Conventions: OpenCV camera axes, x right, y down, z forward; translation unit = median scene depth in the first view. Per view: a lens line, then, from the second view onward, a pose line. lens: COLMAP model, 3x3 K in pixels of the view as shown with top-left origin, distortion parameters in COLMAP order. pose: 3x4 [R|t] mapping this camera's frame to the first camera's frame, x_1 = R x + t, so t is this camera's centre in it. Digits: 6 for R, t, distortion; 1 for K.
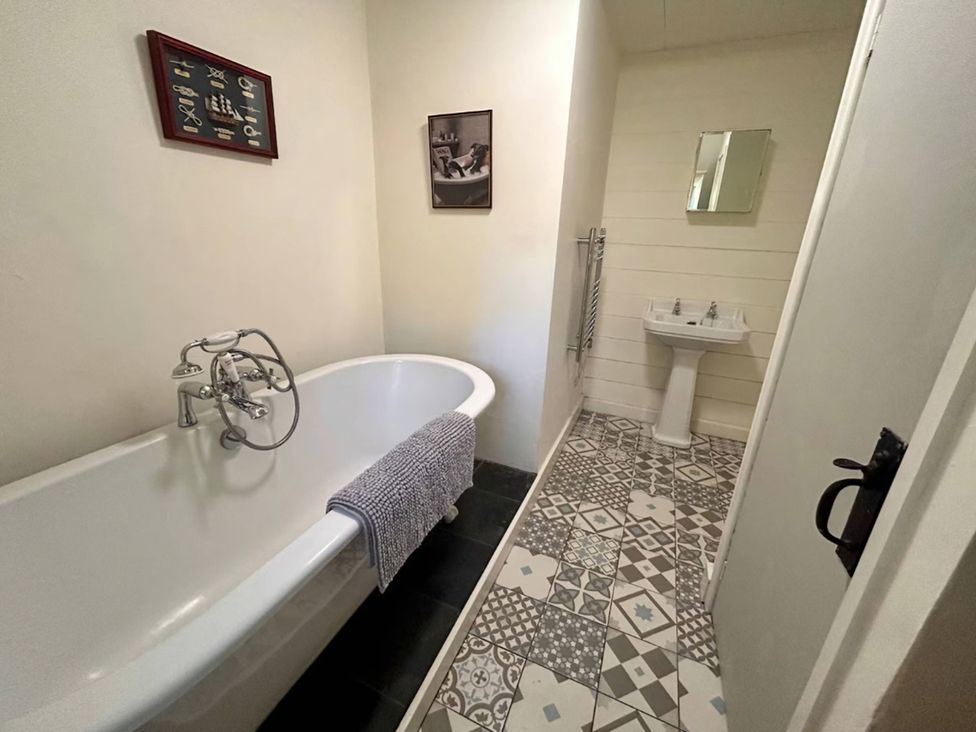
lens RADIAL K [[400.3, 0, 488.0], [0, 400.3, 366.0], [0, 0, 1]] dist [-0.000446, 0.000013]
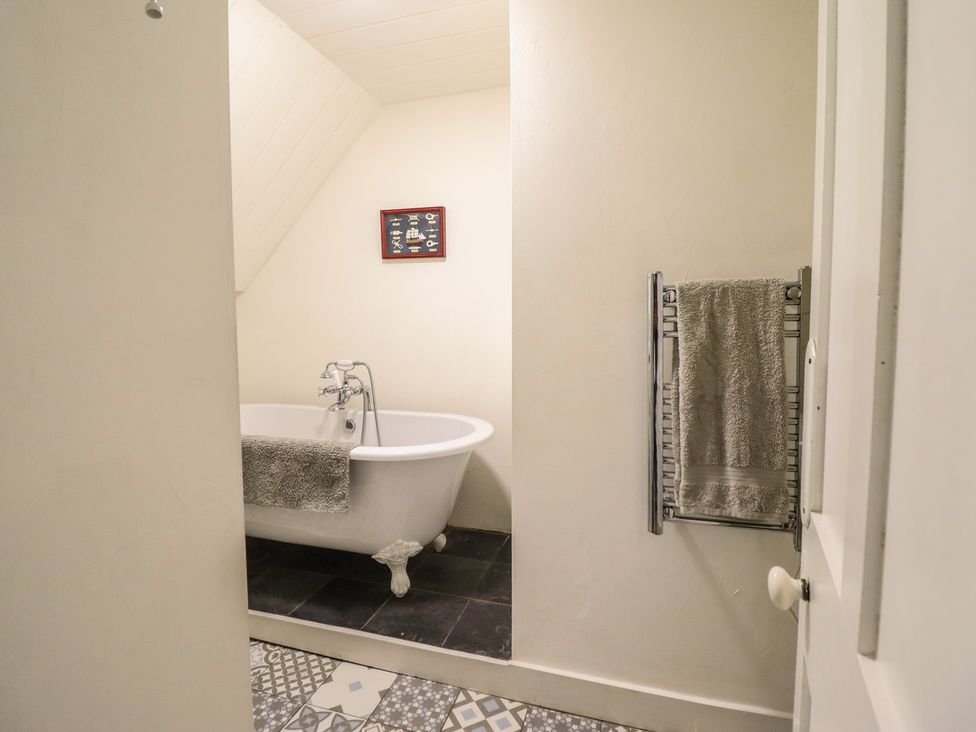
lens RADIAL K [[505.0, 0, 490.8], [0, 505.0, 351.1], [0, 0, 1]] dist [-0.002191, -0.011827]
pose [[0.121240, 0.033345, -0.992063, 1.378320], [-0.318246, 0.947982, -0.007030, -0.264290], [0.940224, 0.316572, 0.125545, 1.127084]]
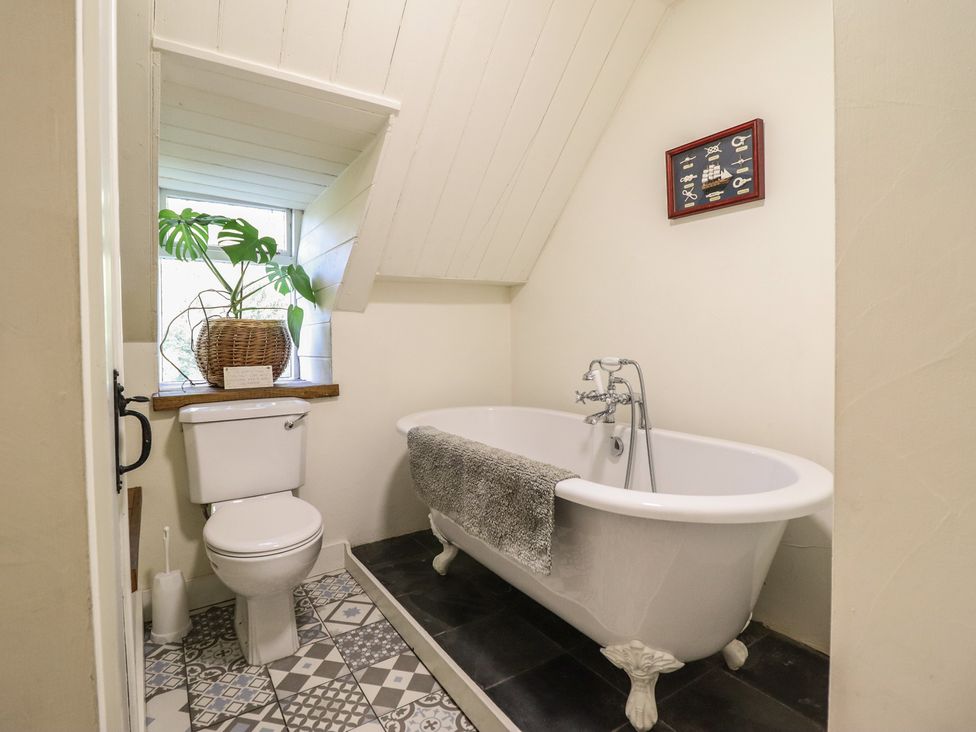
lens RADIAL K [[505.0, 0, 490.8], [0, 505.0, 351.1], [0, 0, 1]] dist [-0.002191, -0.011827]
pose [[-0.543570, -0.001172, -0.839363, 0.807433], [-0.277372, 0.944072, 0.178307, -0.247836], [0.792210, 0.329738, -0.513494, 1.319601]]
